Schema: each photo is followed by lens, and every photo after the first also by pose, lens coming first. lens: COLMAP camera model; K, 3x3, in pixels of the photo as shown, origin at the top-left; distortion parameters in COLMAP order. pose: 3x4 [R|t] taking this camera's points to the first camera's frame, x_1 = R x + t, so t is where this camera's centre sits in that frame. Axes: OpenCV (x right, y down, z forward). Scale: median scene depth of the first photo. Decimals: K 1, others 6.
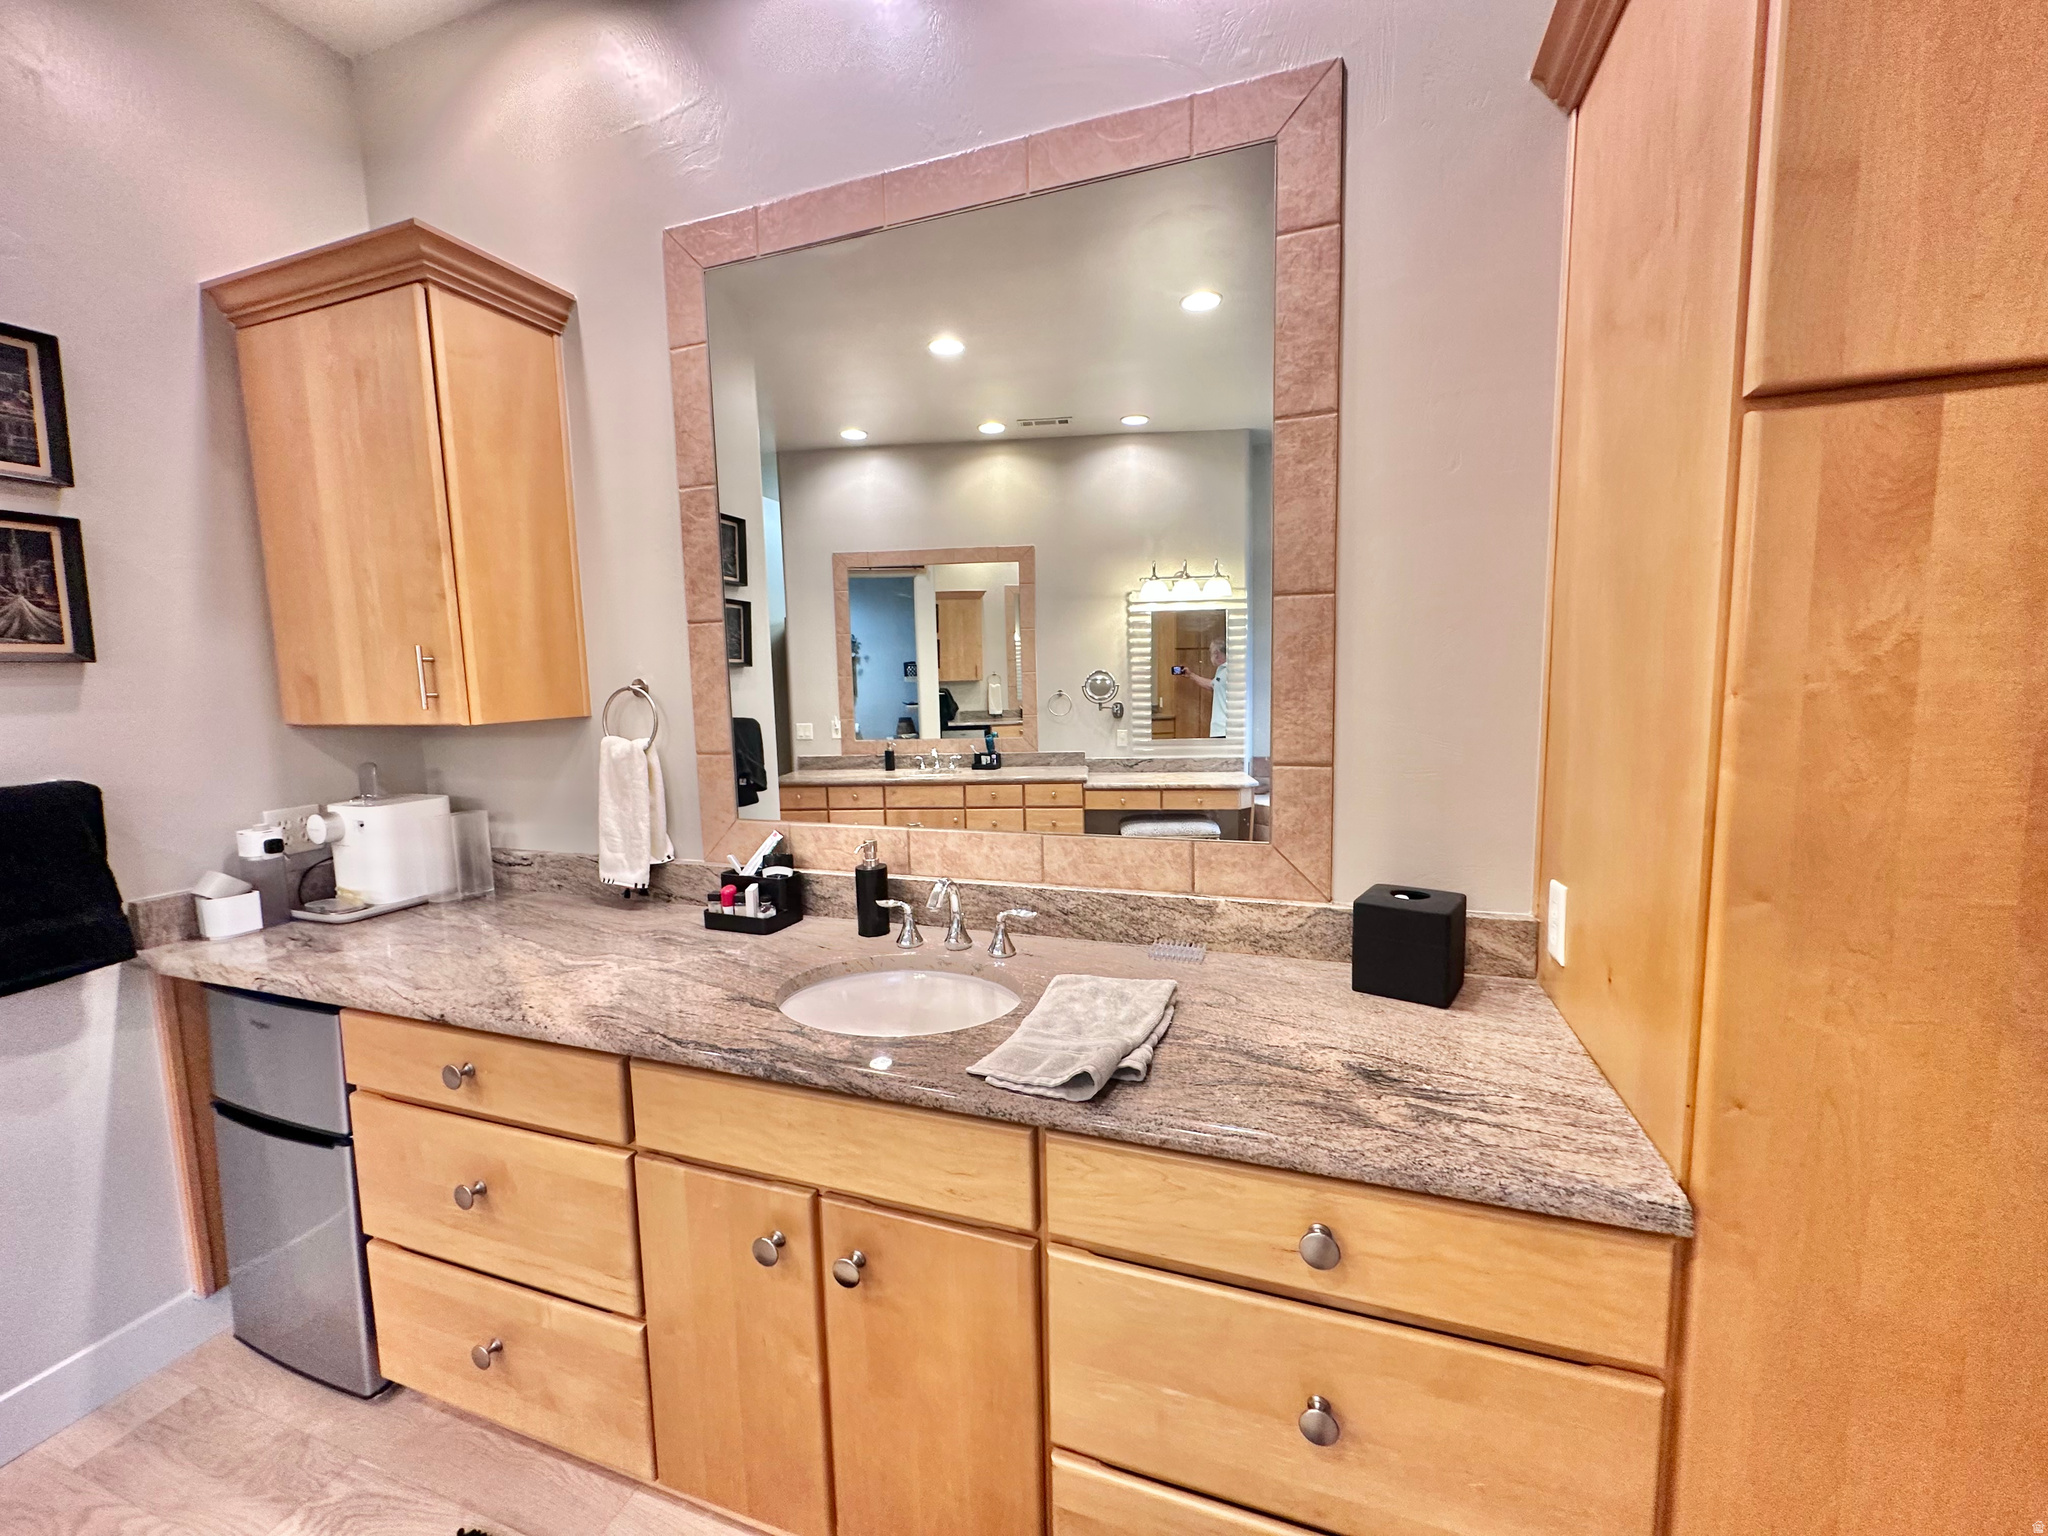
lens RADIAL K [[818.2, 0, 1022.7], [0, 818.2, 758.9], [0, 0, 1]] dist [-0.002353, 0.000519]
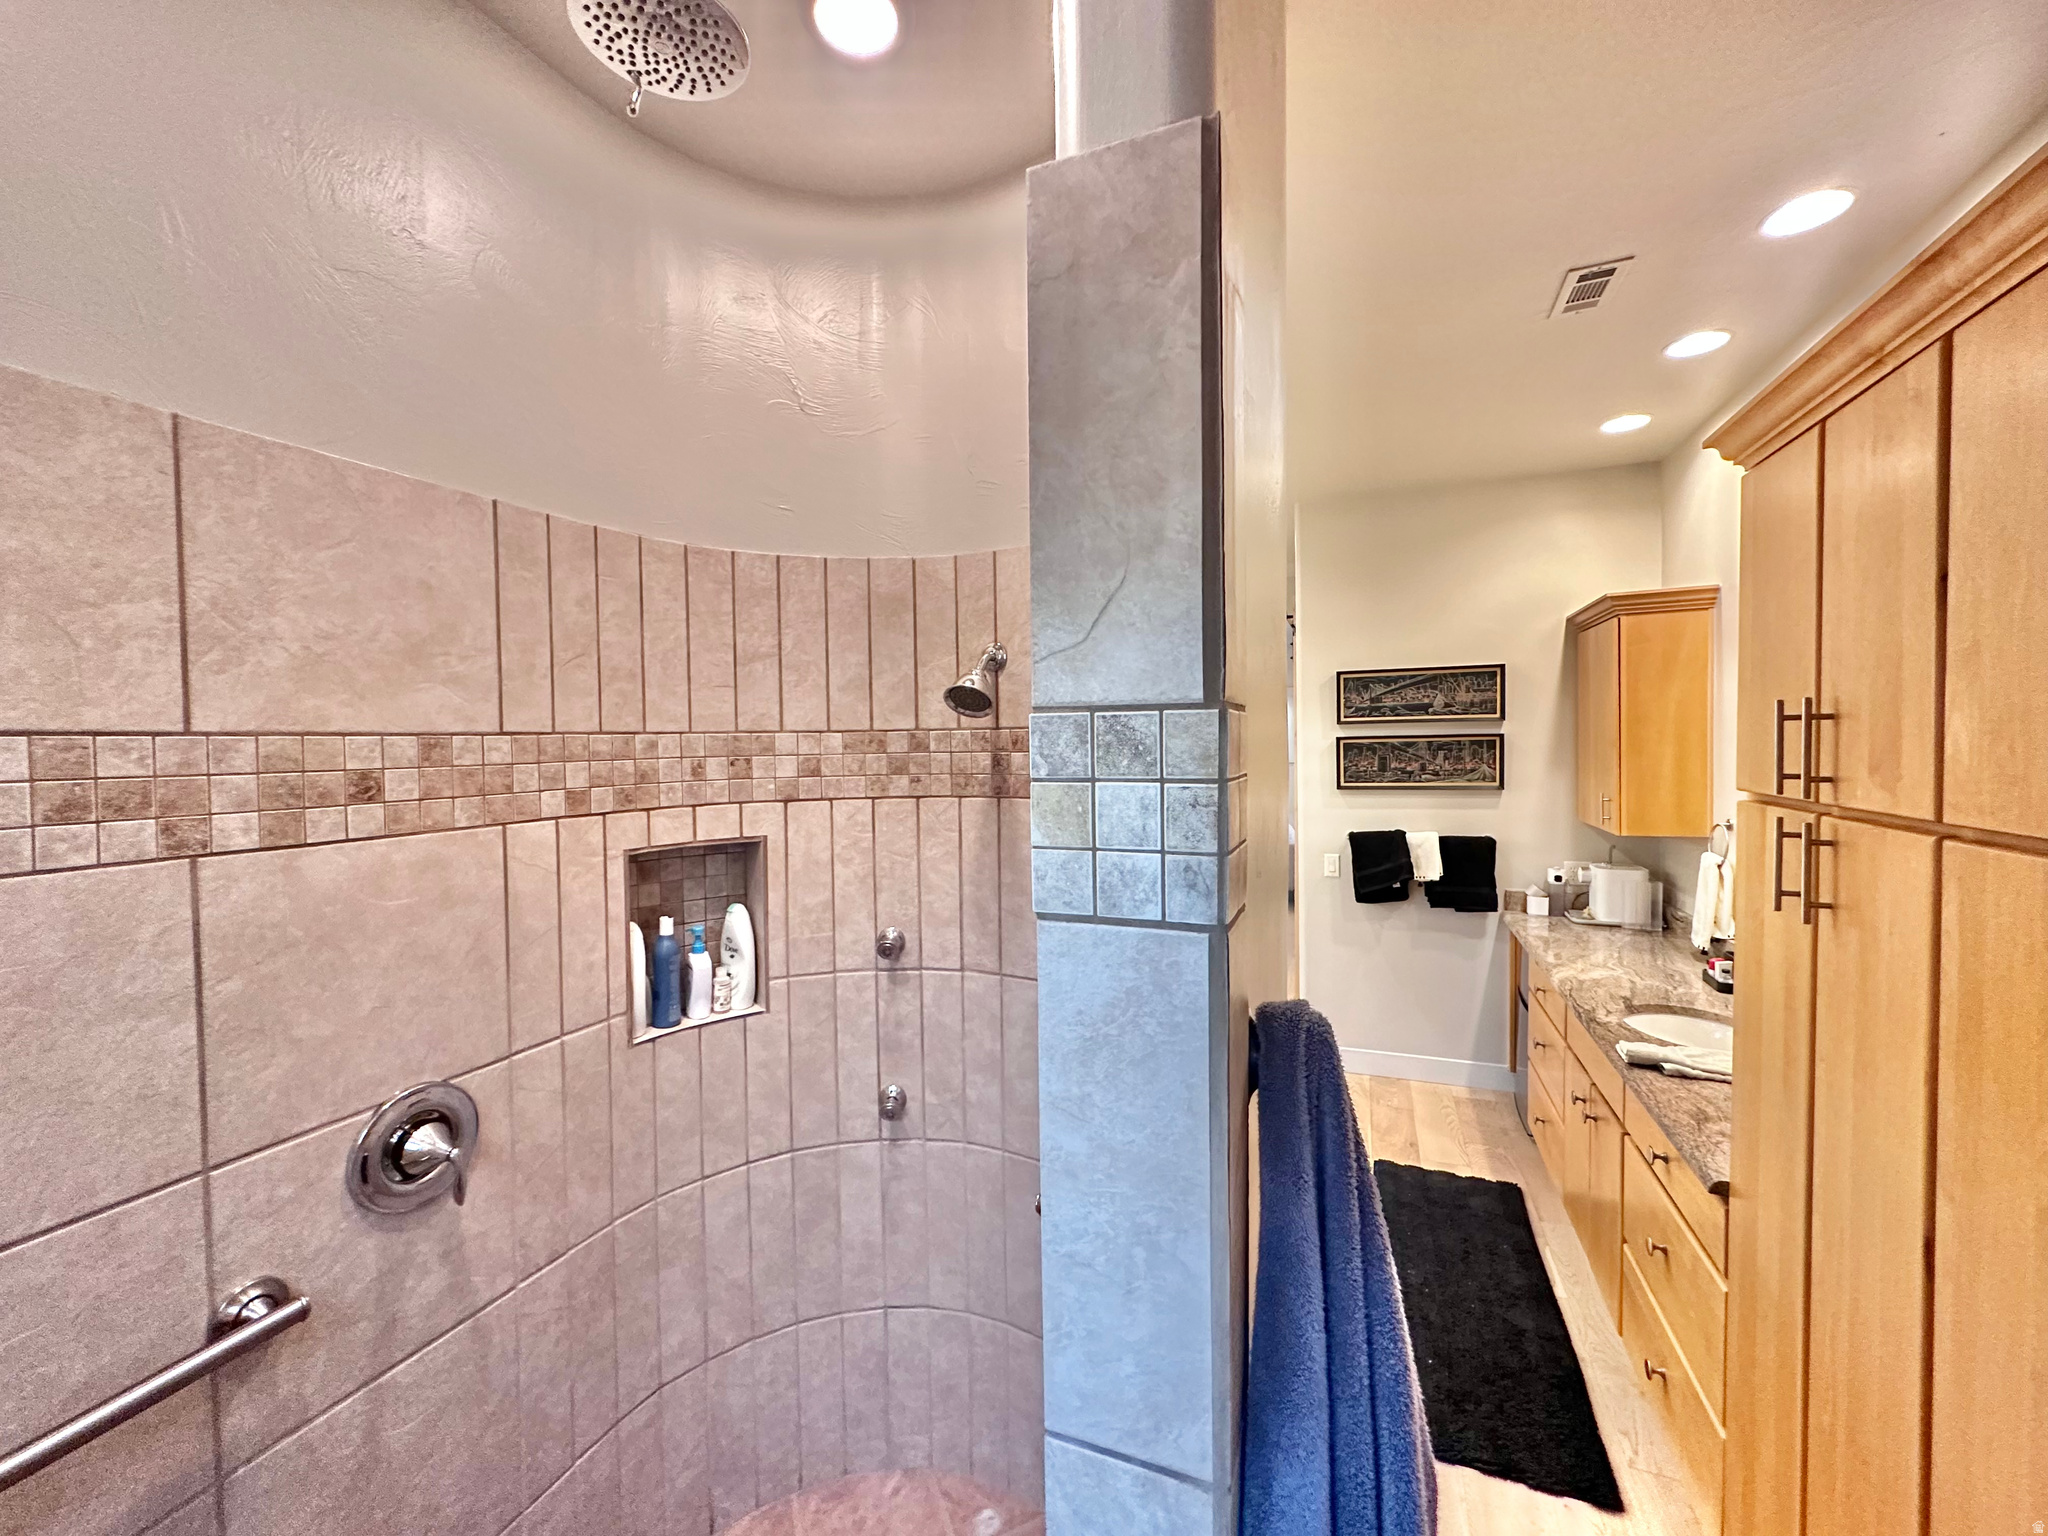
lens RADIAL K [[818.2, 0, 1018.0], [0, 818.2, 763.0], [0, 0, 1]] dist [-0.002353, 0.000519]
pose [[-0.061083, 0.051293, -0.996814, 1.330601], [-0.087896, 0.994523, 0.056561, -0.198693], [0.994255, 0.091071, -0.056240, -0.309669]]
